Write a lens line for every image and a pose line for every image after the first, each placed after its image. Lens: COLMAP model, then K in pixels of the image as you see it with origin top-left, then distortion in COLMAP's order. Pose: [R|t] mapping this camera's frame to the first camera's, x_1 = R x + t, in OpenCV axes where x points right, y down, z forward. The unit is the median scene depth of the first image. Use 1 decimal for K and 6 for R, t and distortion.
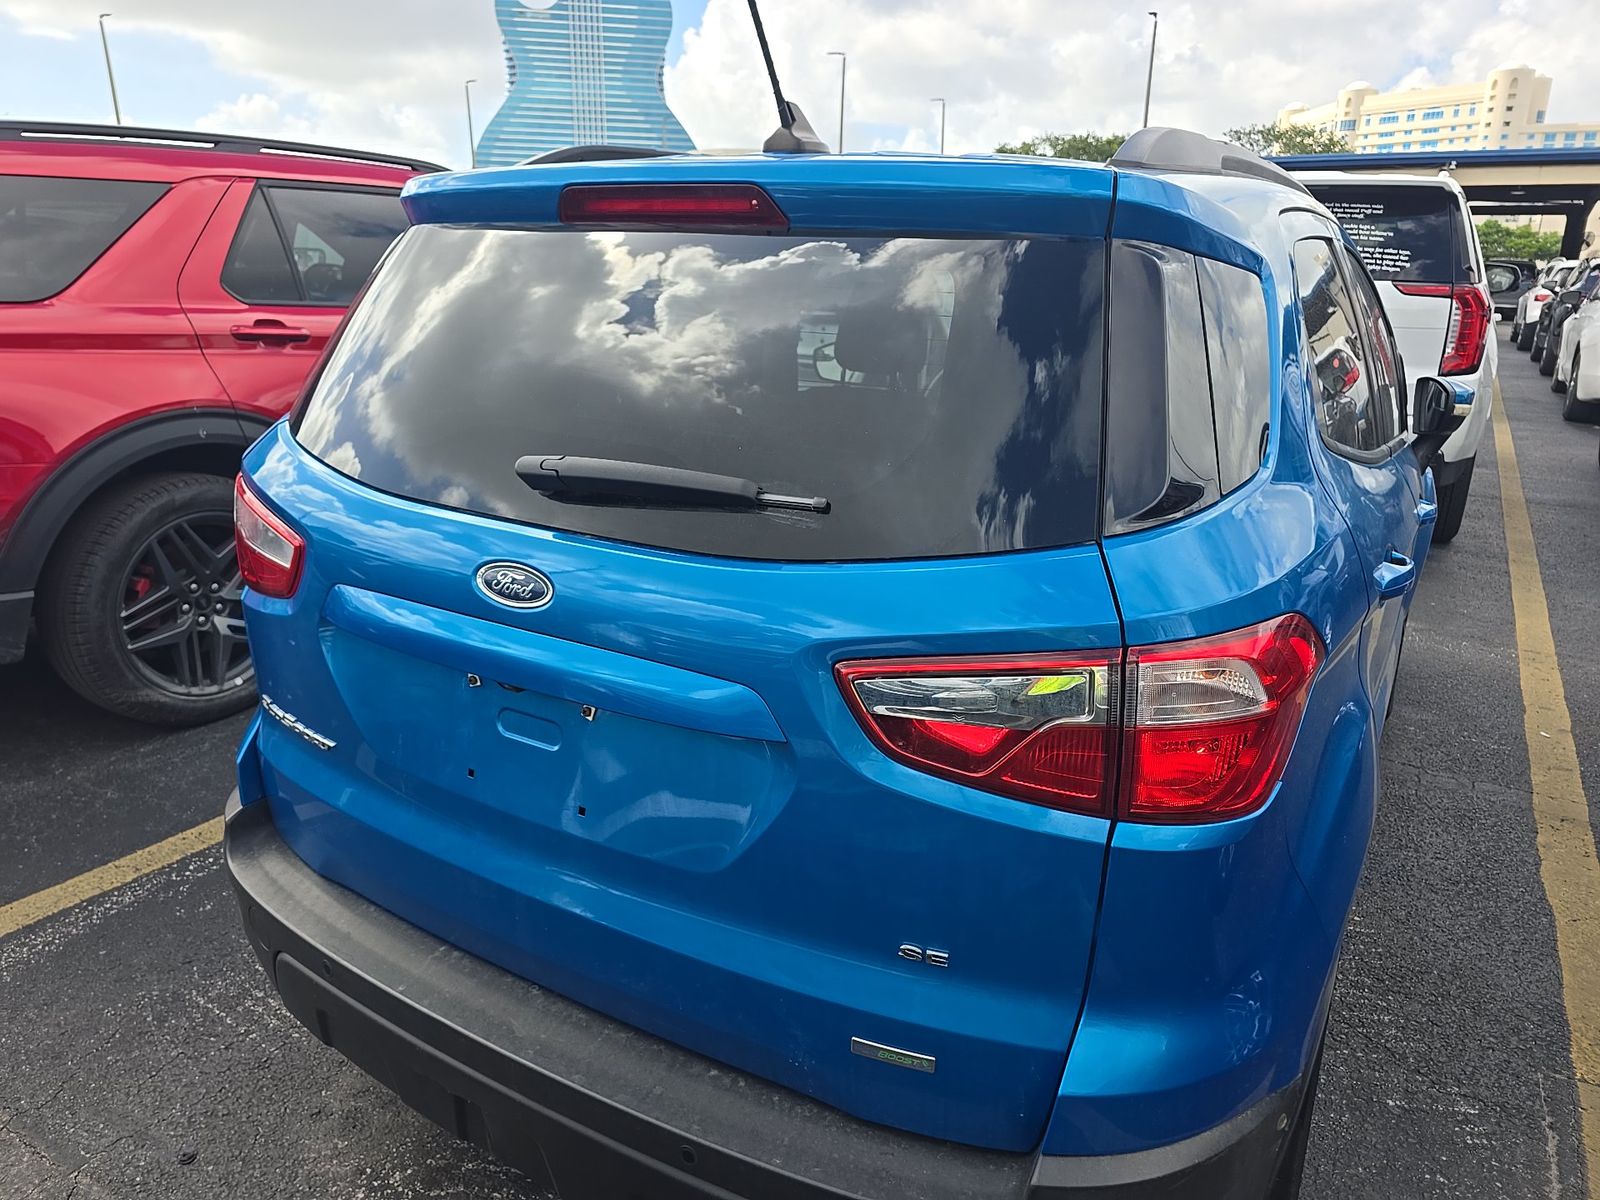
lens RADIAL K [[1074.2, 0, 803.1], [0, 1074.2, 602.7], [0, 0, 1]] dist [0.041731, -0.037929]
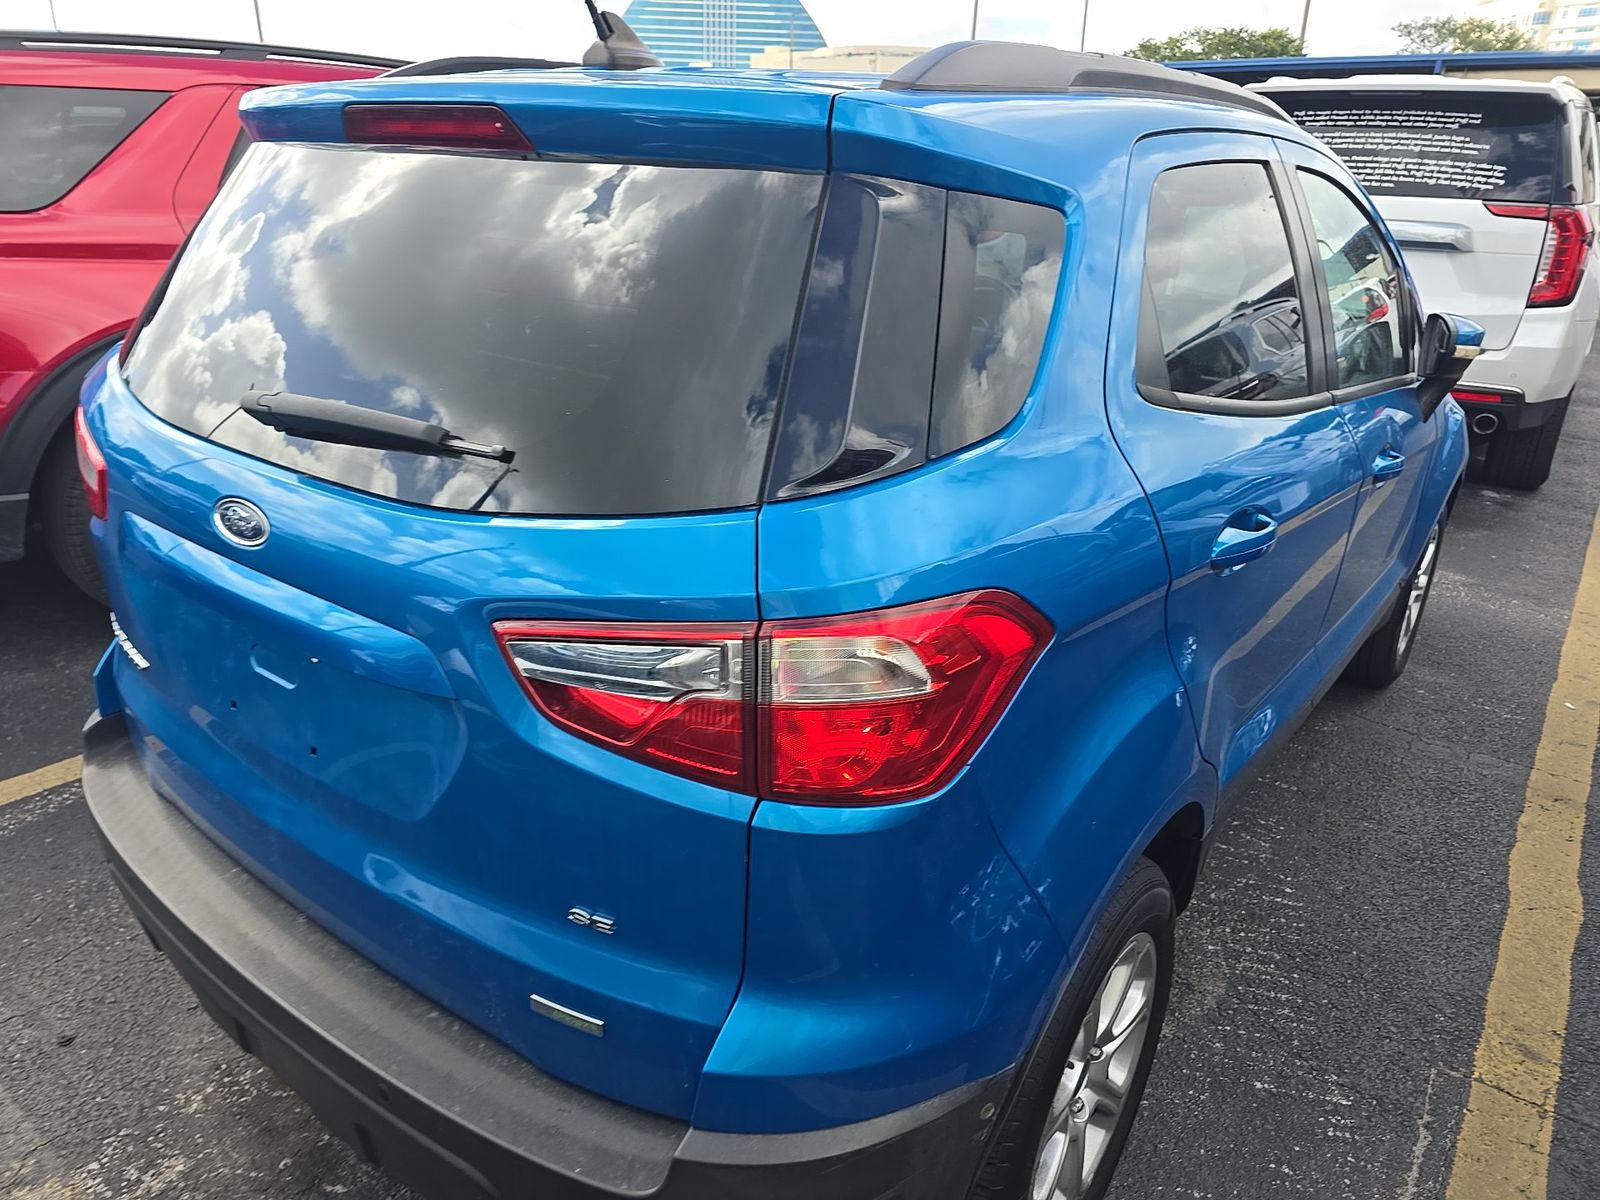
lens RADIAL K [[1078.6, 0, 824.7], [0, 1078.6, 594.9], [0, 0, 1]] dist [0.042536, -0.037513]
pose [[0.994659, 0.045253, -0.092771, 0.221100], [-0.038593, 0.996631, 0.072367, -0.026136], [0.095733, -0.068400, 0.993054, 0.034345]]
